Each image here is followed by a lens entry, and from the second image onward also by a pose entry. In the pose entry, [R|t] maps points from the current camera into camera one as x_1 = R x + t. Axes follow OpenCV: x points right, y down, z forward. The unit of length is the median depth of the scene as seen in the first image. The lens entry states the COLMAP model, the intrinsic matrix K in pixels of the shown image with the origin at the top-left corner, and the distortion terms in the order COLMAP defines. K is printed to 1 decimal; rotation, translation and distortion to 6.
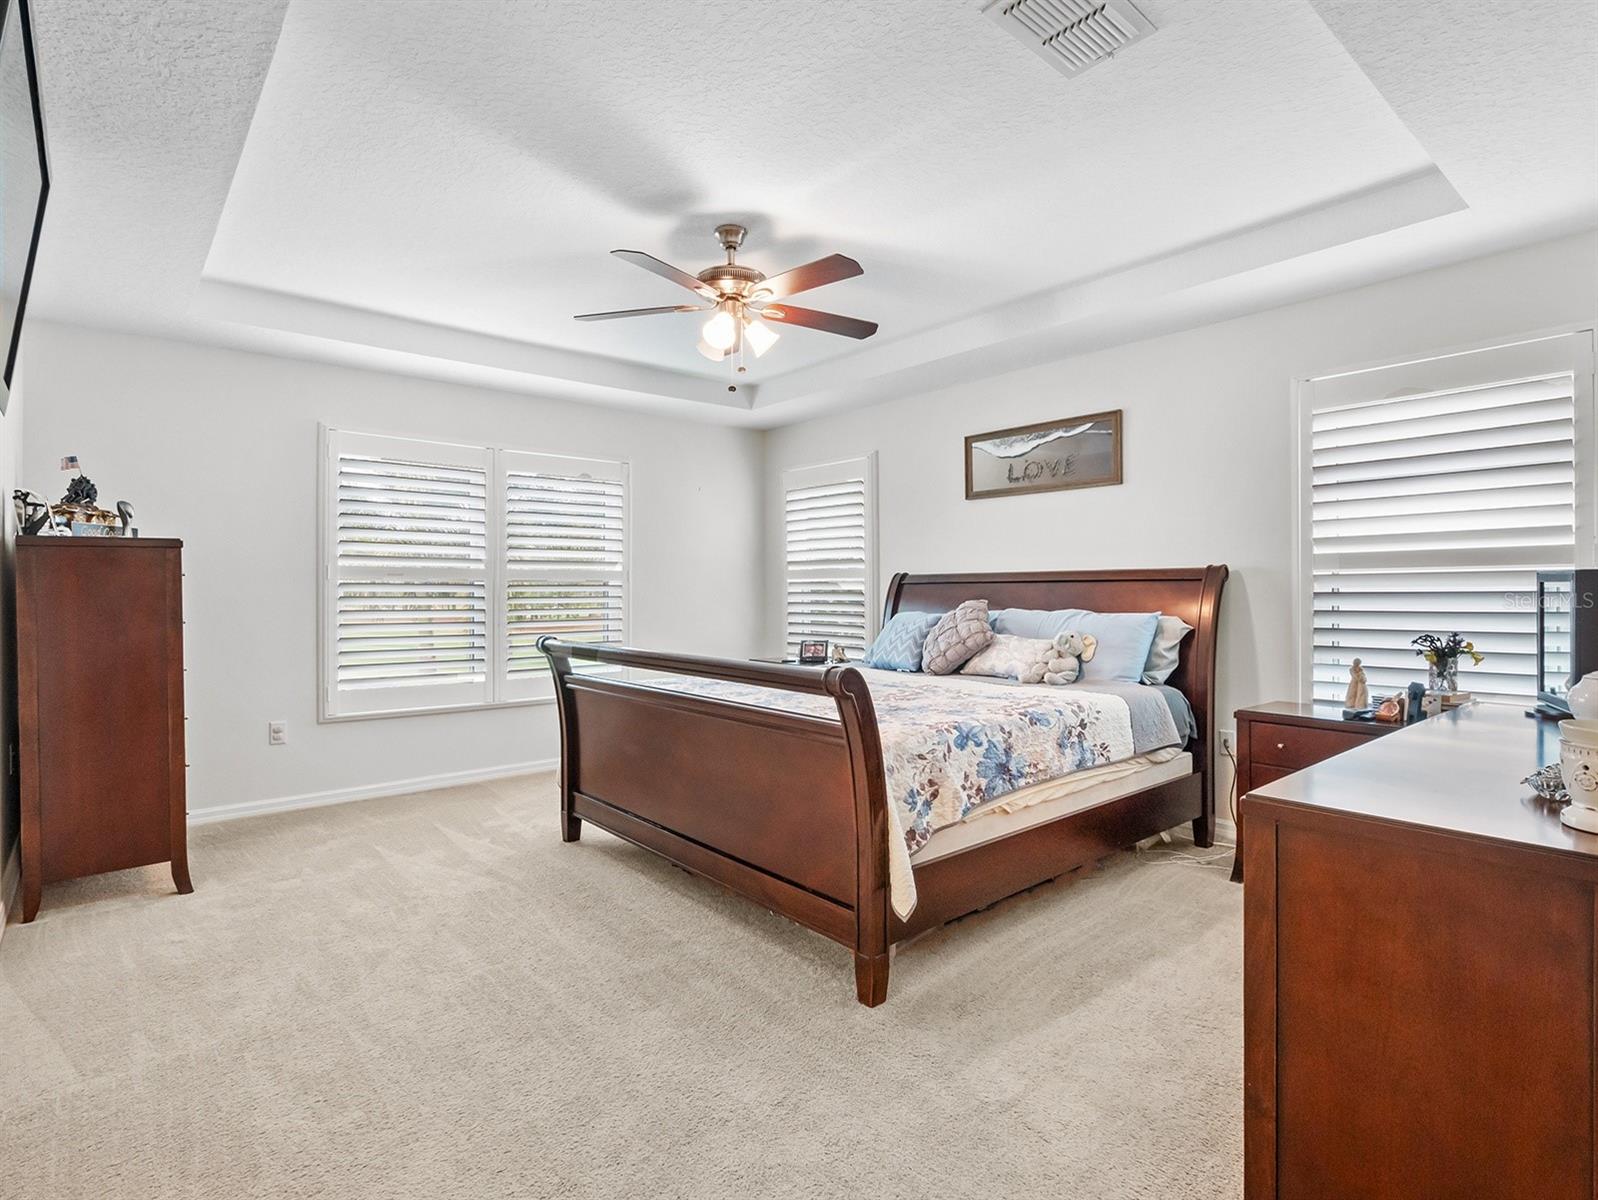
lens RADIAL K [[821.3, 0, 794.9], [0, 821.3, 593.7], [0, 0, 1]] dist [-0.003216, 0.003451]
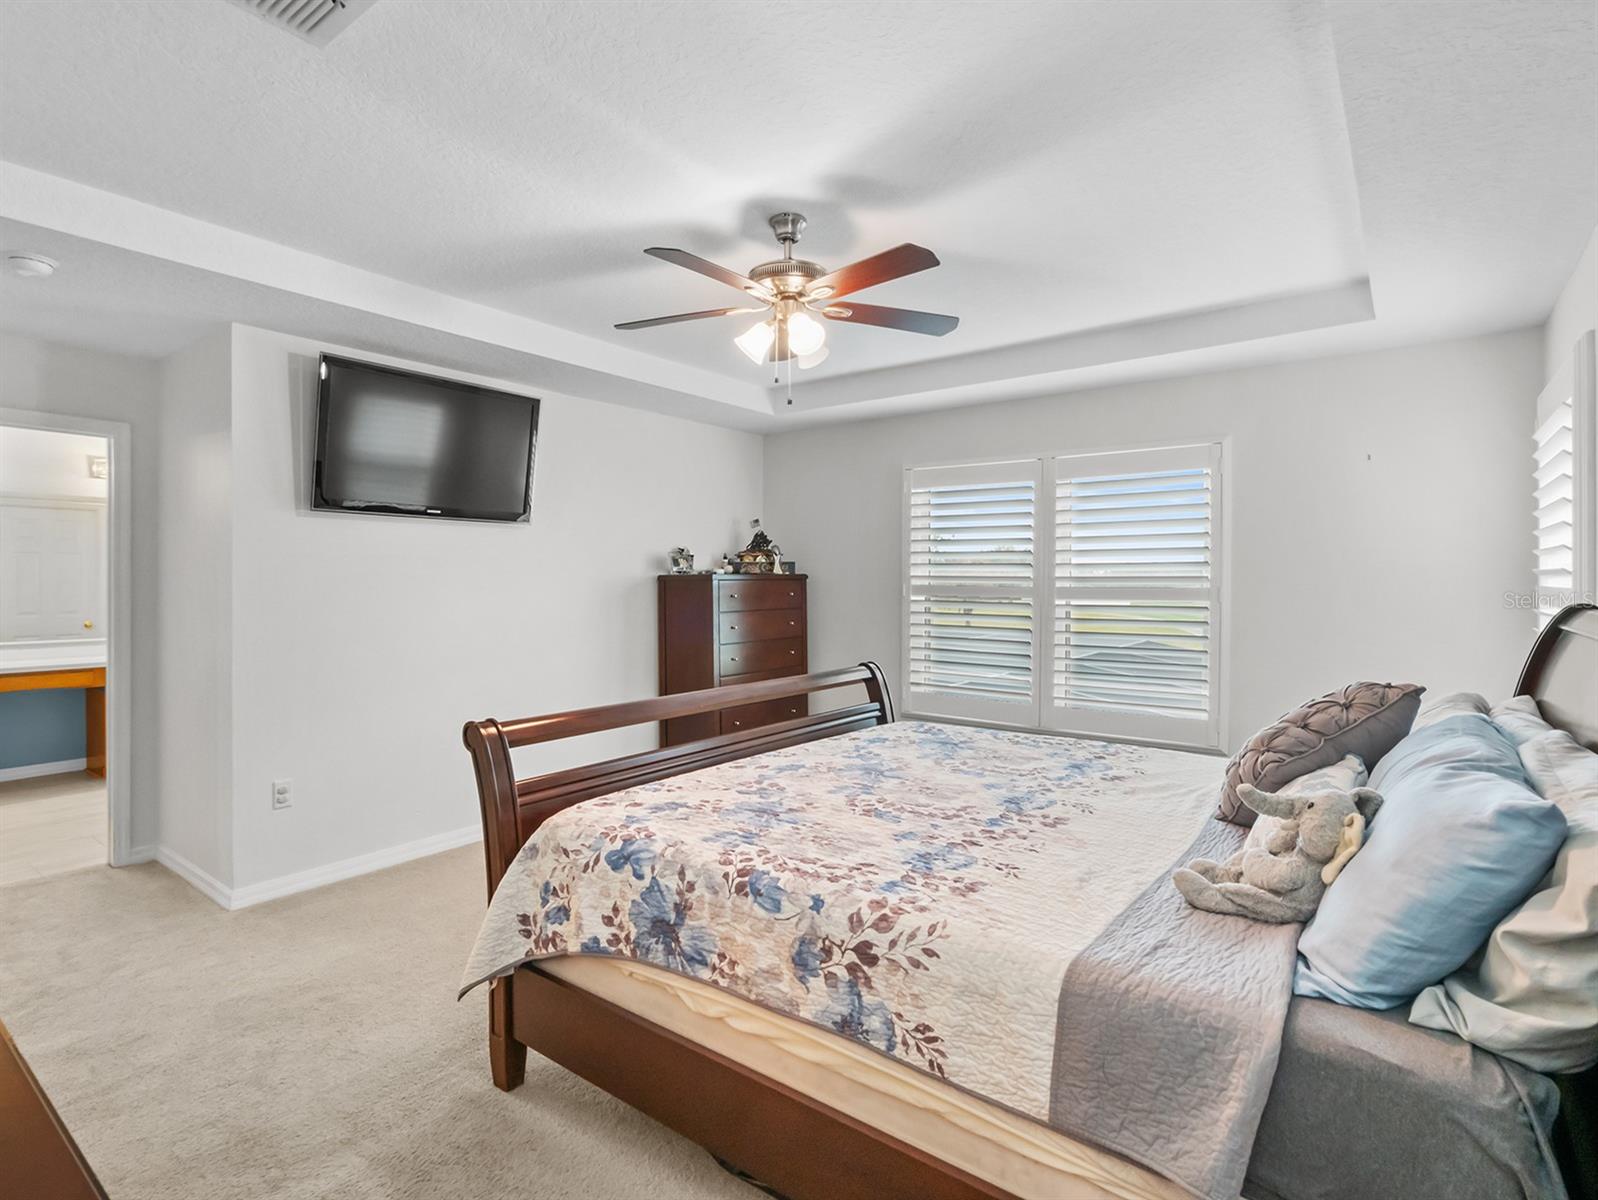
lens RADIAL K [[821.3, 0, 794.5], [0, 821.3, 591.1], [0, 0, 1]] dist [-0.003216, 0.003451]
pose [[0.209616, 0.018505, -0.977609, 0.900805], [-0.007662, 0.999821, 0.017283, -0.070918], [0.977754, 0.003868, 0.209720, 0.945918]]
